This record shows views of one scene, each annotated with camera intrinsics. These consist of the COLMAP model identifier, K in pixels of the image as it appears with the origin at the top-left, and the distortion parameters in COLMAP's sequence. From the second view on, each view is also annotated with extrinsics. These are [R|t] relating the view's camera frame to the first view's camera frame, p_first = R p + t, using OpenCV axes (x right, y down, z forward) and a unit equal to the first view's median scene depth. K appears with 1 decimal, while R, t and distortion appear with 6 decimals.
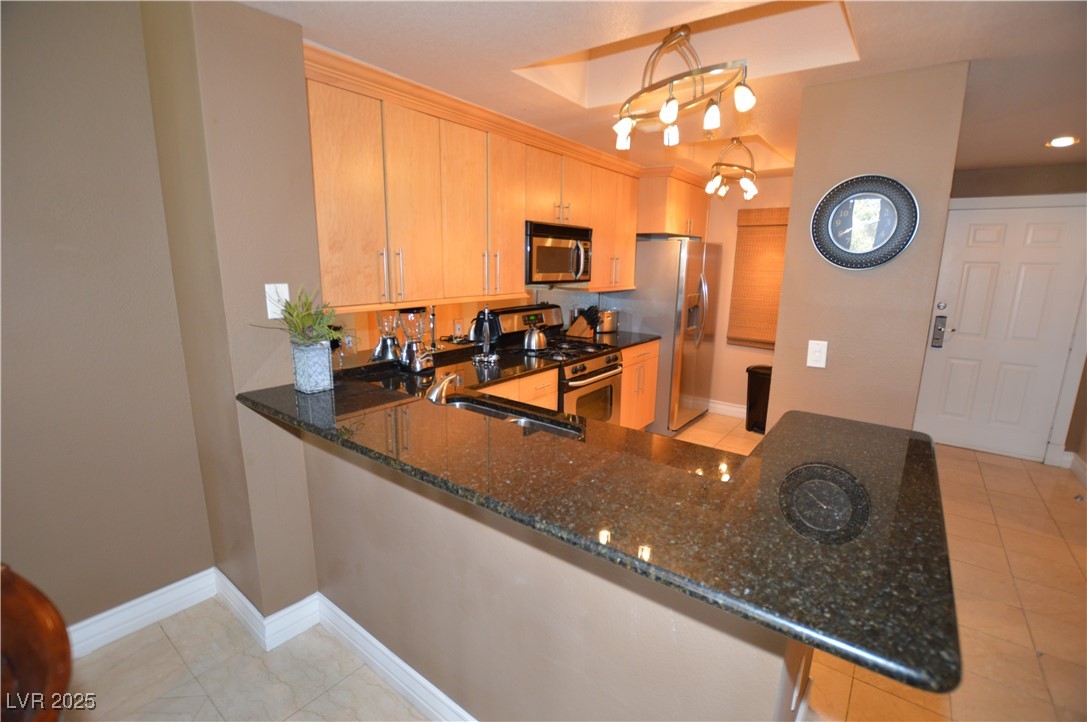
lens RADIAL K [[483.3, 0, 543.5], [0, 483.3, 361.0], [0, 0, 1]] dist [-0.031944, 0.000065]
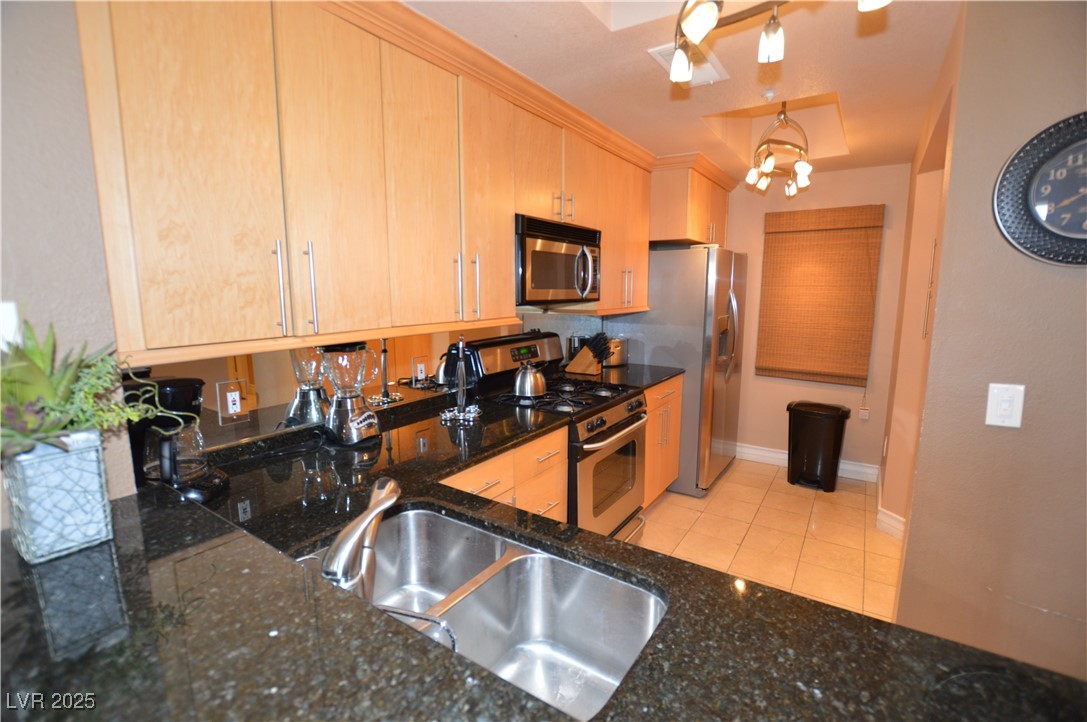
lens RADIAL K [[483.3, 0, 543.5], [0, 483.3, 361.0], [0, 0, 1]] dist [-0.031944, 0.000065]
pose [[0.998287, -0.023789, 0.053459, -0.034324], [0.026662, 0.998203, -0.053672, -0.036273], [-0.052086, 0.055005, 0.997127, 0.280850]]
